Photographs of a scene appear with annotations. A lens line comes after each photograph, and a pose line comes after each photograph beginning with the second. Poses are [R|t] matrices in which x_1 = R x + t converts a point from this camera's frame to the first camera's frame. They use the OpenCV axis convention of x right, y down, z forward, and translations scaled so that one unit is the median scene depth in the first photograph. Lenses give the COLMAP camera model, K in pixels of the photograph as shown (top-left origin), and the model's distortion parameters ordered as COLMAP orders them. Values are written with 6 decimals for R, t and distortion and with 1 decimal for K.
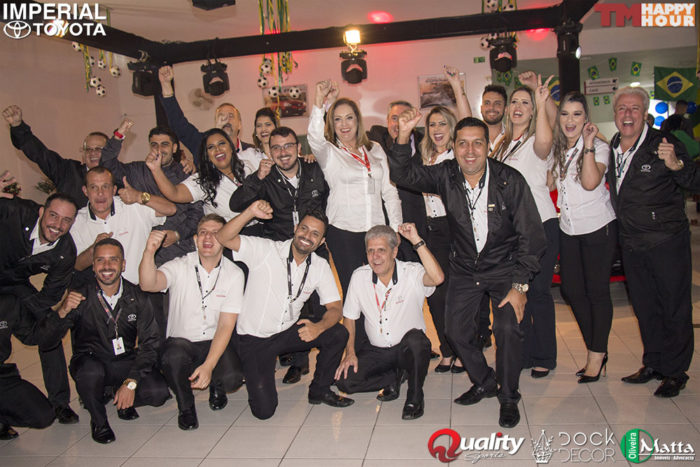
lens RADIAL K [[676.5, 0, 348.1], [0, 676.5, 233.7], [0, 0, 1]] dist [-0.023576, 0.002706]
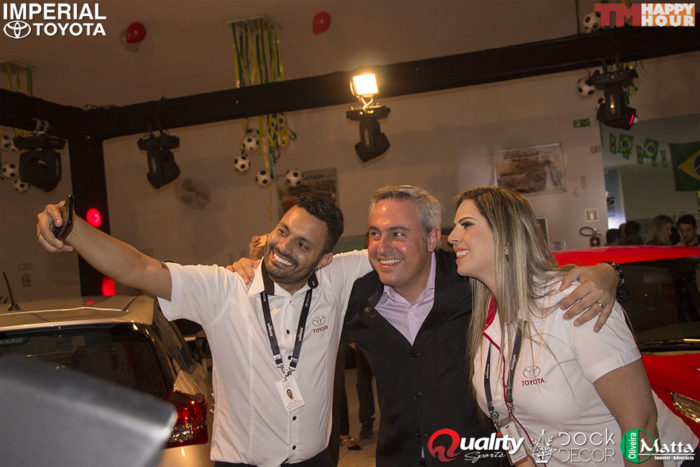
lens RADIAL K [[804.3, 0, 350.0], [0, 804.3, 233.5], [0, 0, 1]] dist [0.035449, -0.009313]
pose [[0.993953, -0.026741, -0.106501, 0.067705], [0.010887, 0.989115, -0.146741, -0.045657], [0.109265, 0.144694, 0.983425, 0.281880]]
